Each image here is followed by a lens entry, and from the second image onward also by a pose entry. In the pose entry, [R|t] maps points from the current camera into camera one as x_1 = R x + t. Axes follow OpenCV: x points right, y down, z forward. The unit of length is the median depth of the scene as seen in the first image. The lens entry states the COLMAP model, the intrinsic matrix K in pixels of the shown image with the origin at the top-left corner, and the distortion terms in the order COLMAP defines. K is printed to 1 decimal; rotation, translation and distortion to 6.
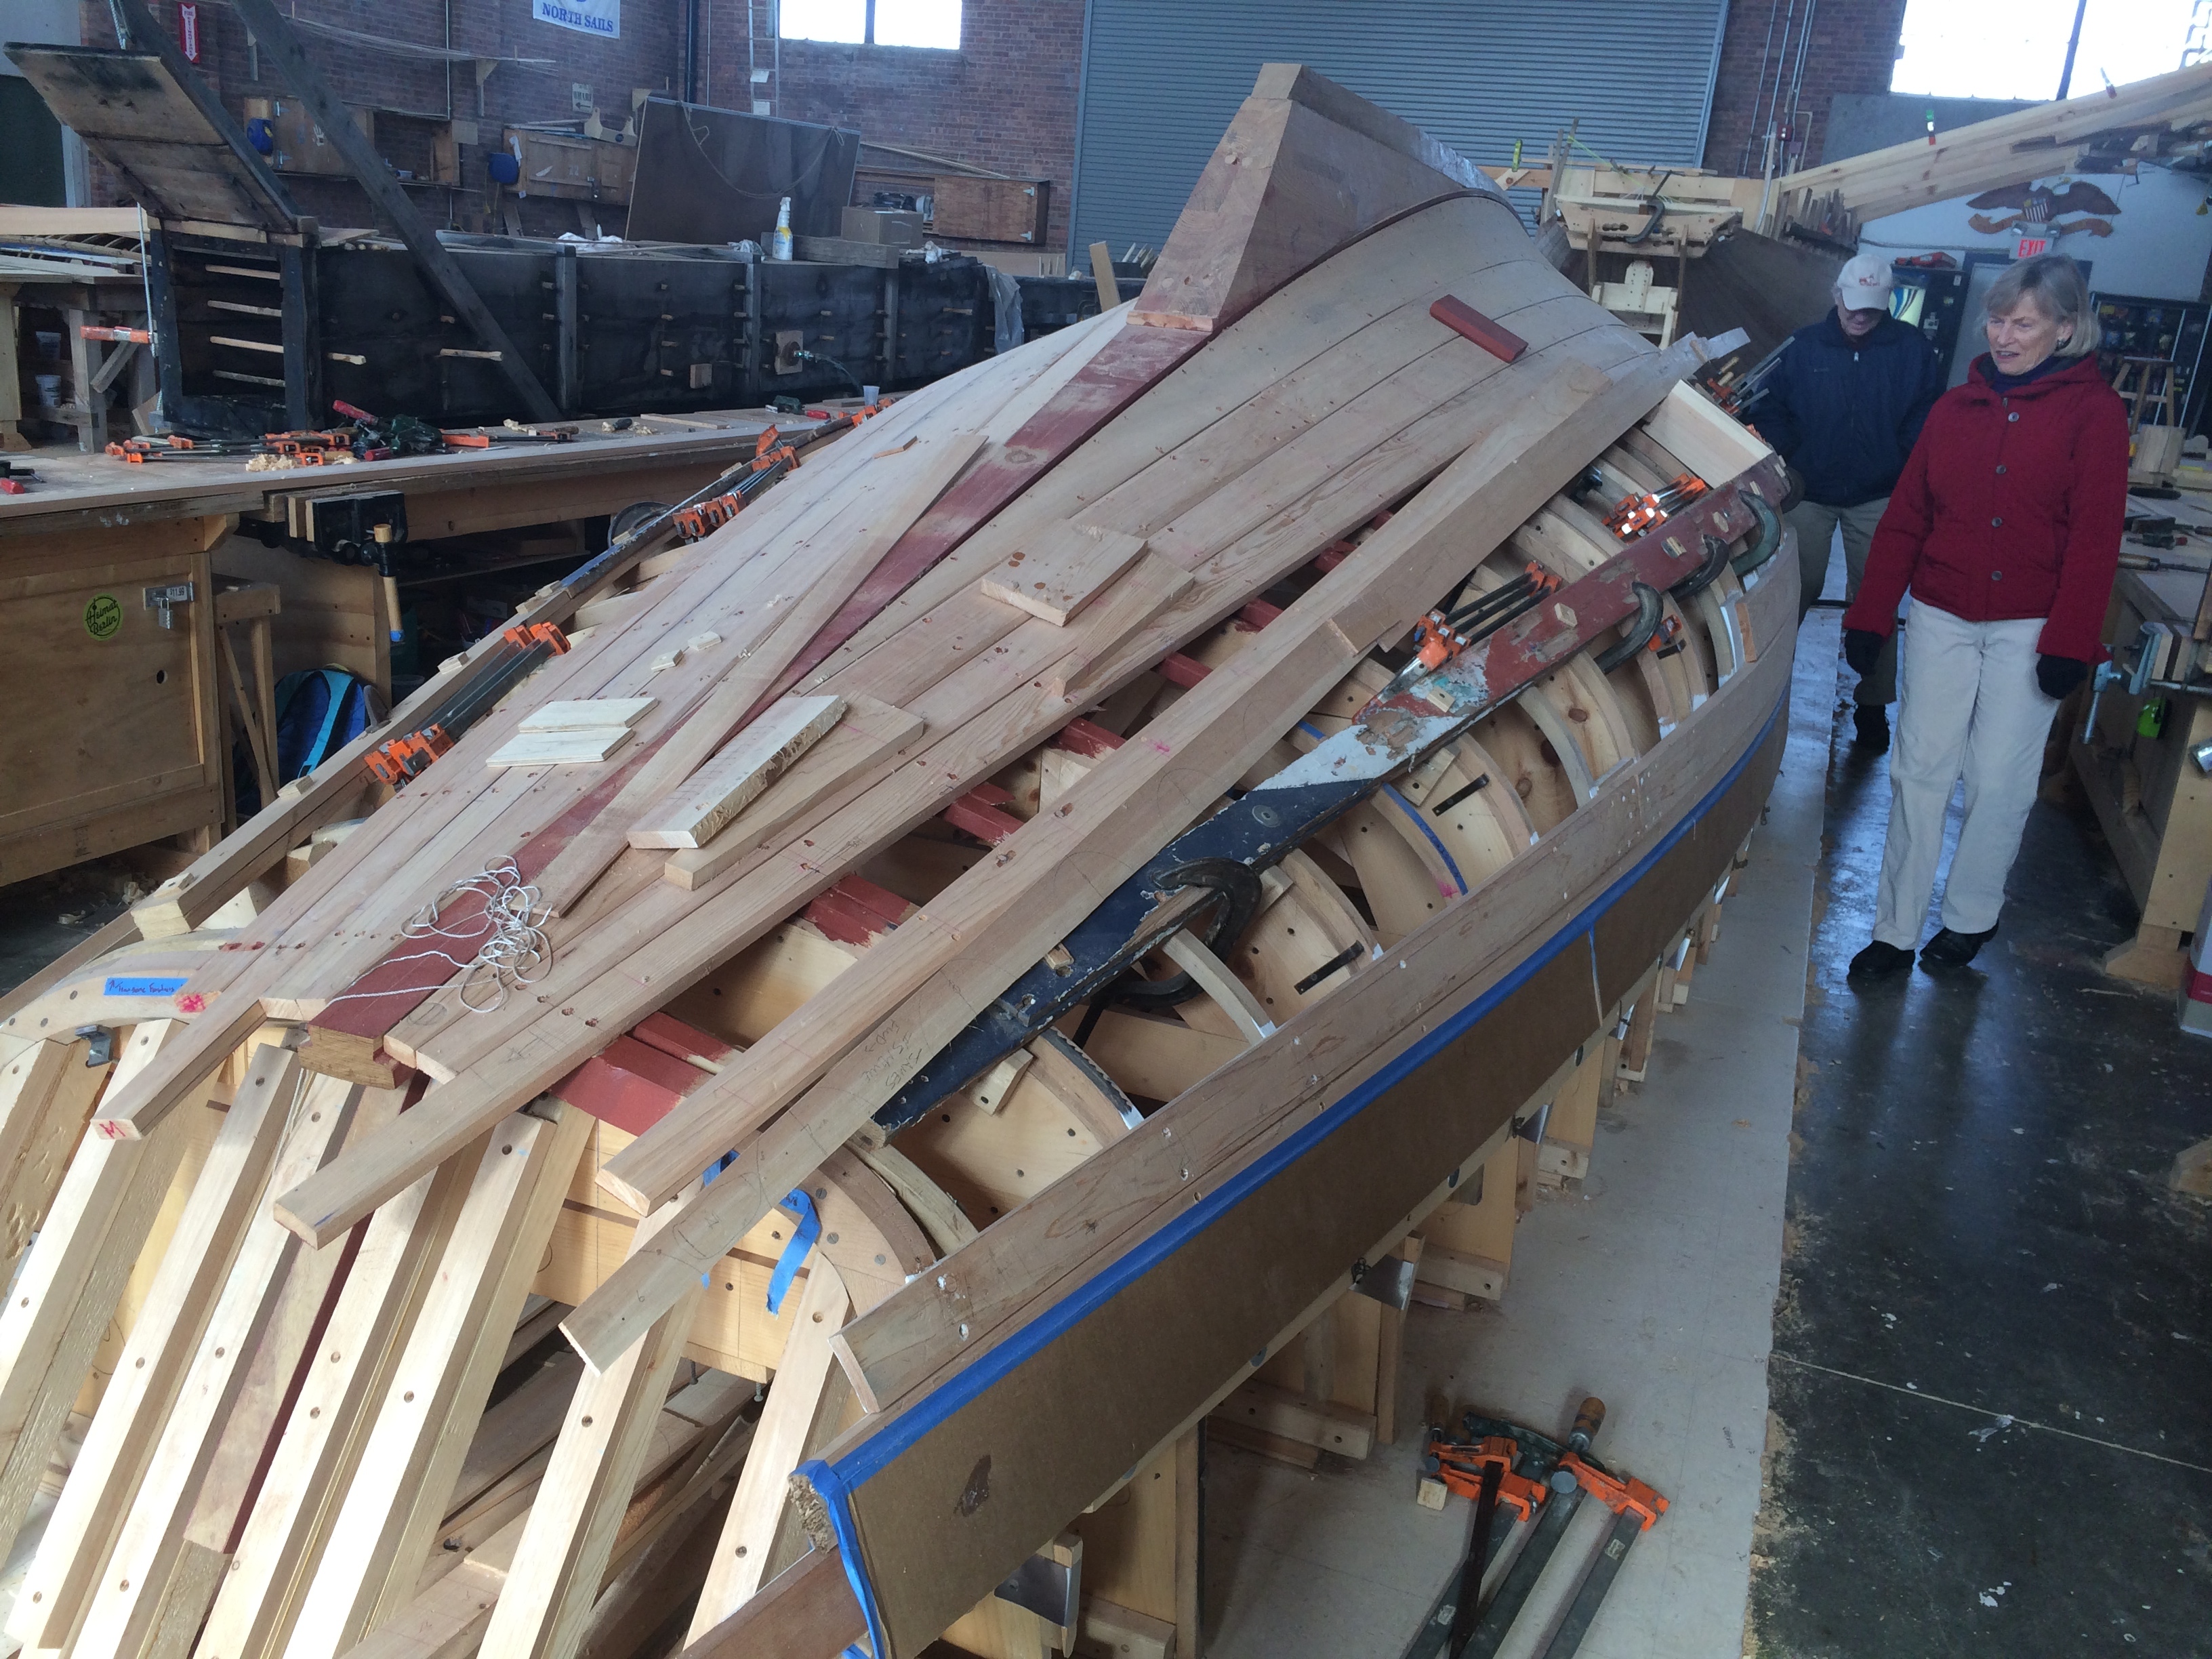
lens RADIAL K [[1893.1, 0, 1115.8], [0, 1893.1, 822.7], [0, 0, 1]] dist [0.089942, -0.108214]
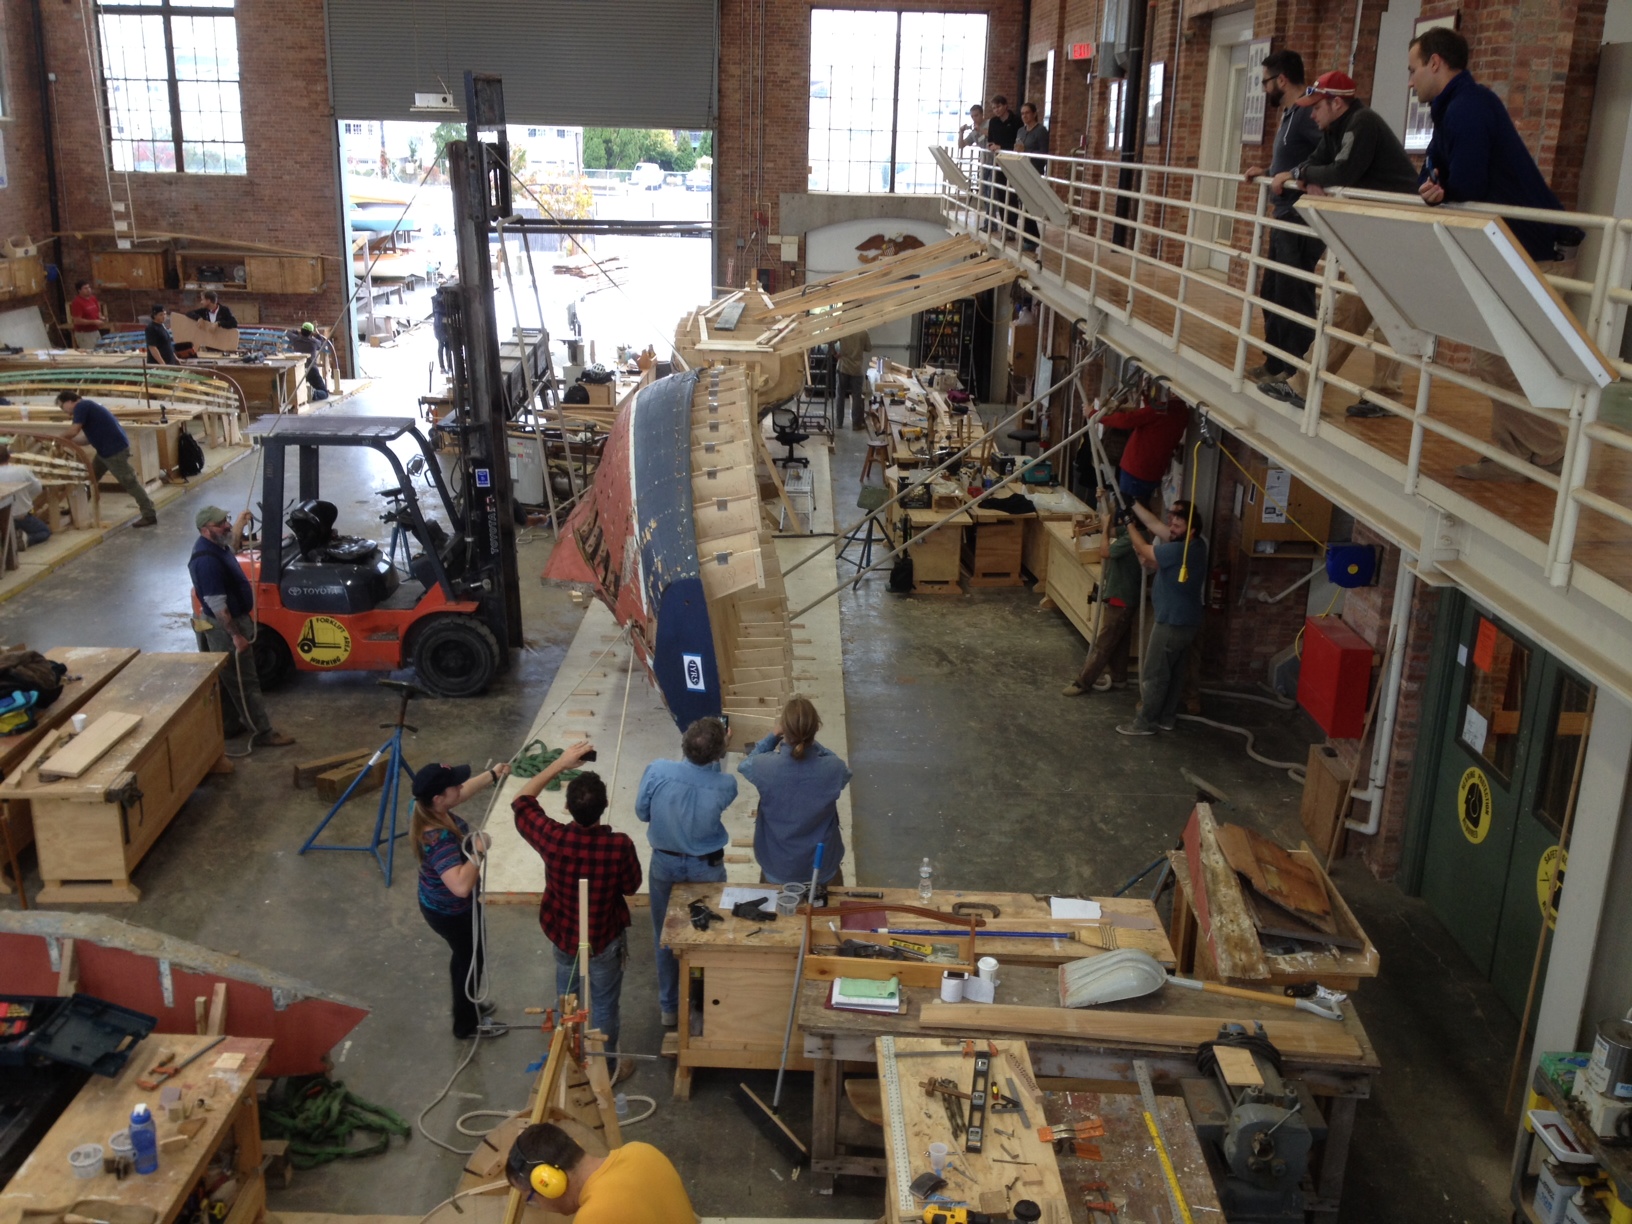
lens RADIAL K [[1589.8, 0, 805.8], [0, 1589.8, 602.0], [0, 0, 1]] dist [0.221153, -0.487852]
pose [[0.936237, -0.159317, 0.313175, -0.150524], [0.154328, 0.987176, 0.040827, -0.052745], [-0.315663, 0.010108, 0.948818, -0.472853]]
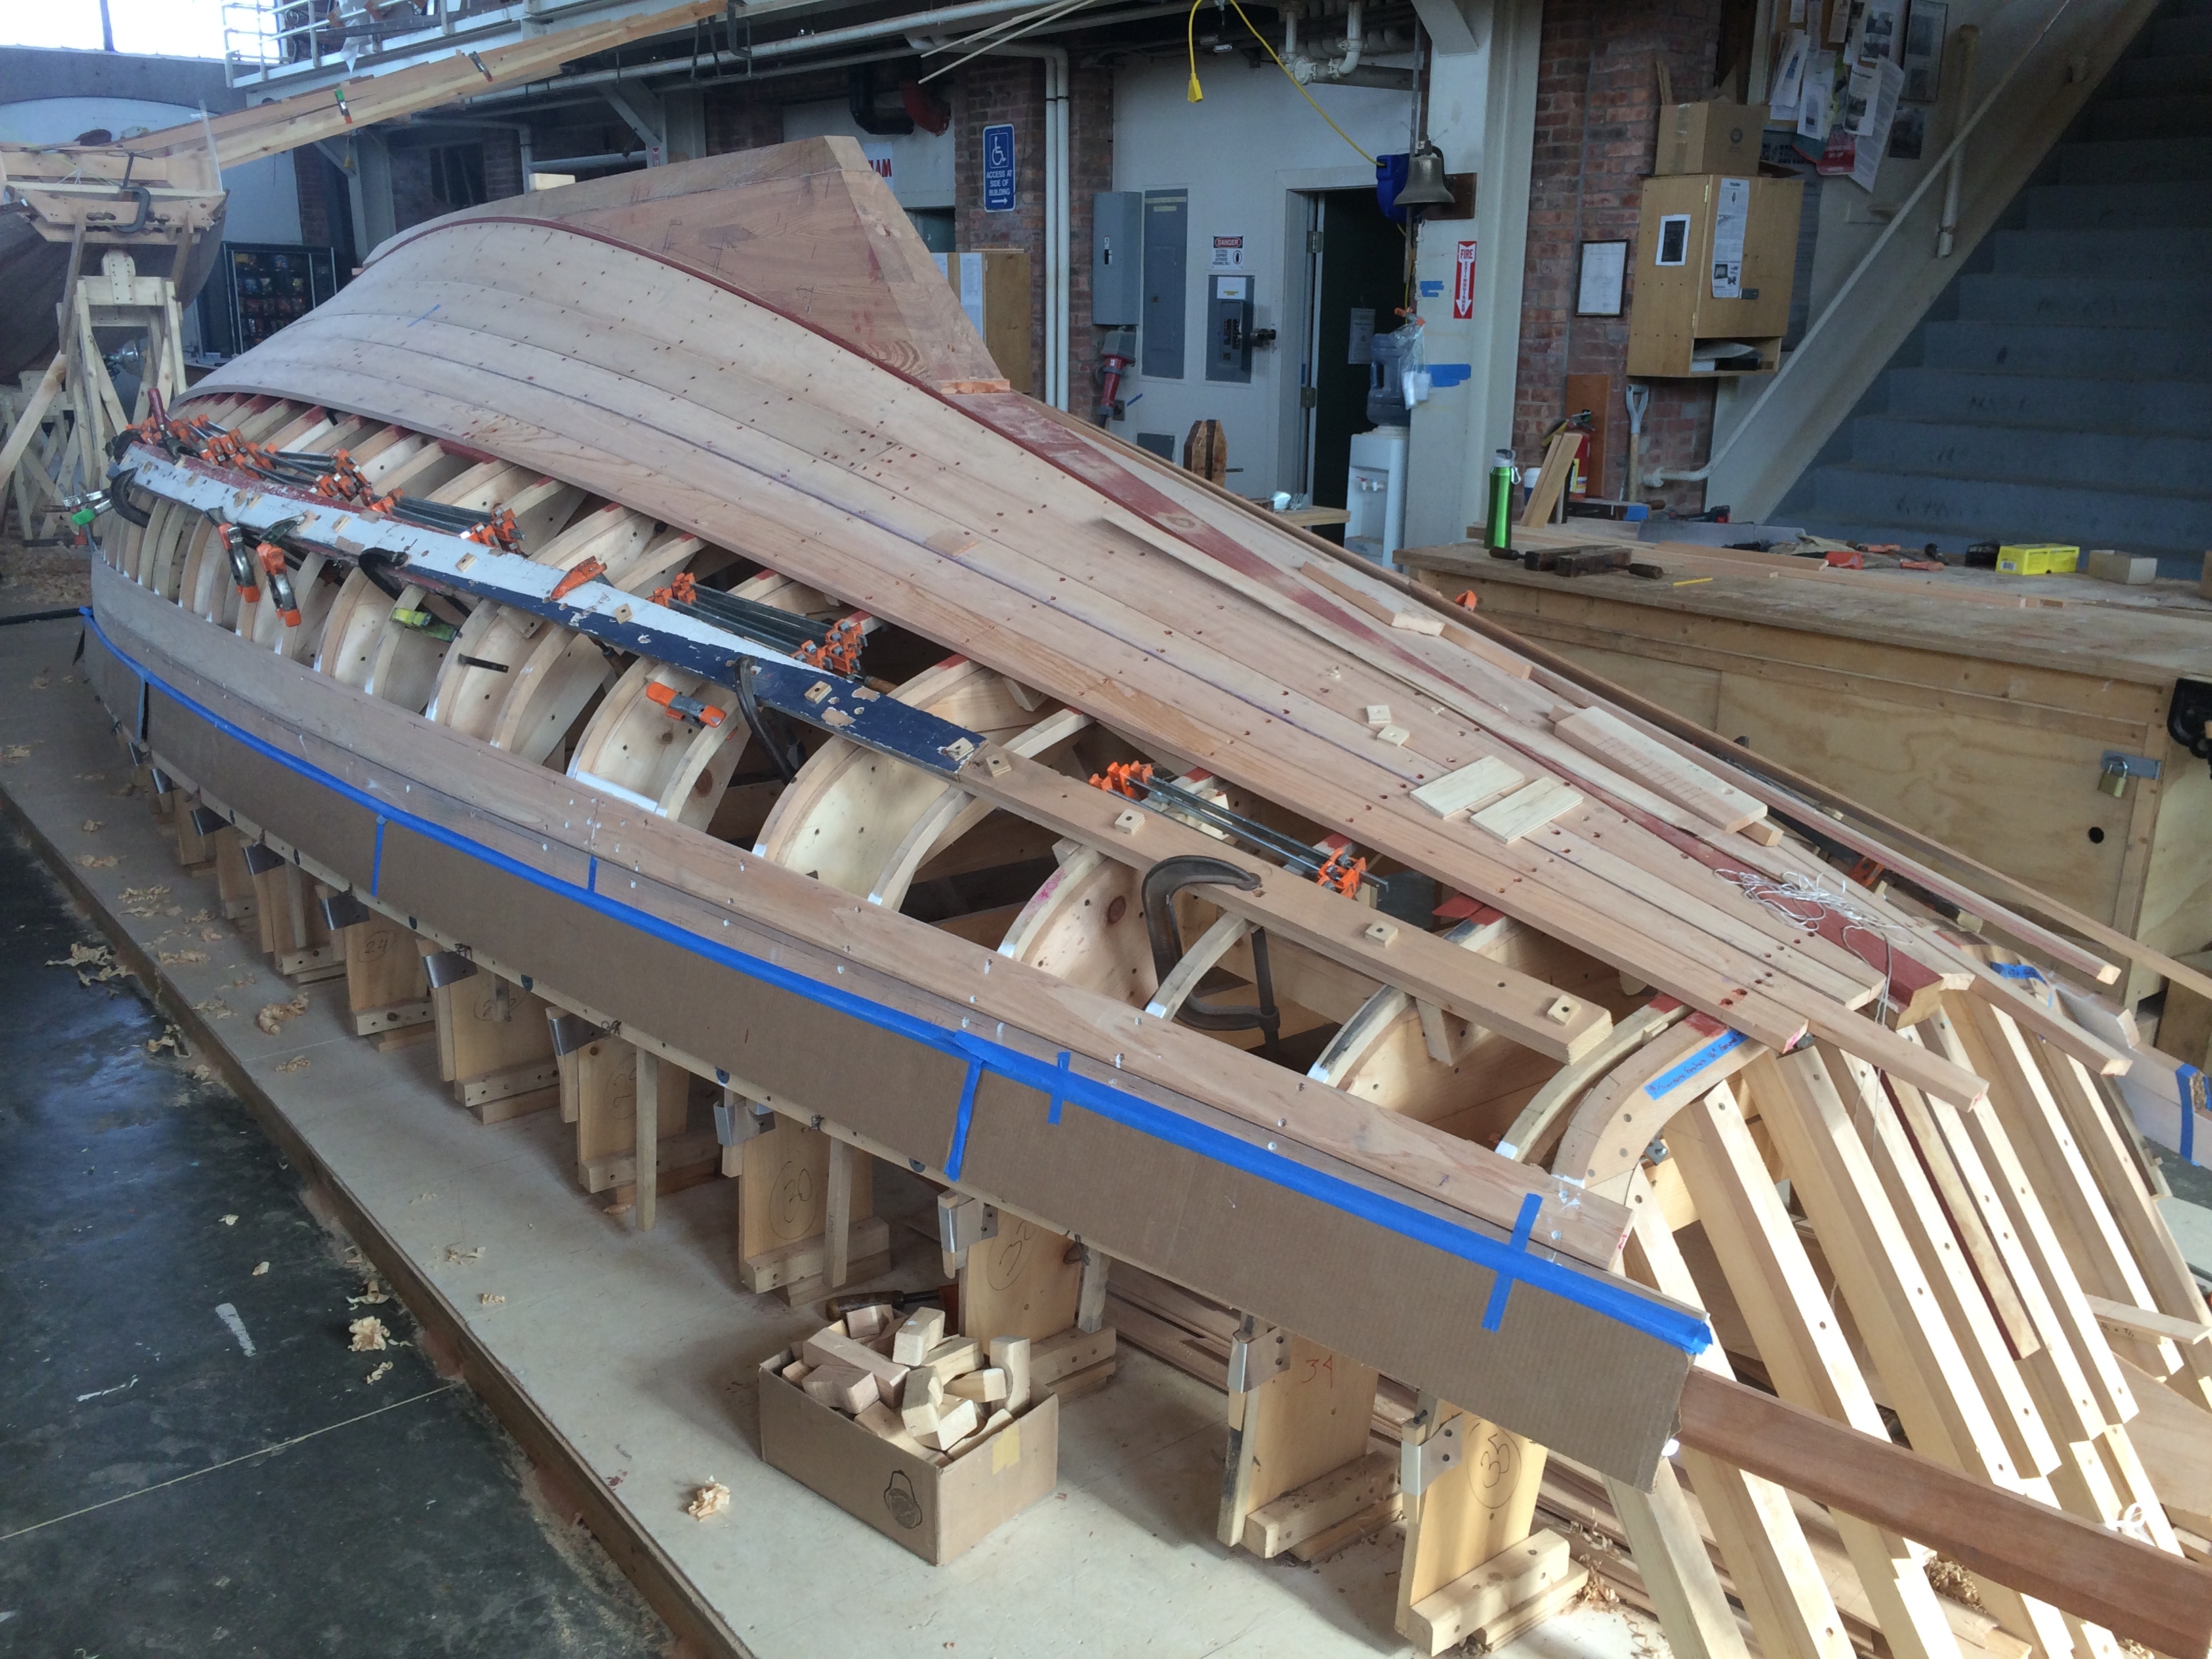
lens RADIAL K [[1893.1, 0, 1115.8], [0, 1893.1, 822.7], [0, 0, 1]] dist [0.089942, -0.108214]
pose [[0.512241, -0.307330, 0.801971, -0.163042], [0.277562, 0.942912, 0.184054, -0.037996], [-0.812754, 0.128317, 0.568301, 0.063726]]
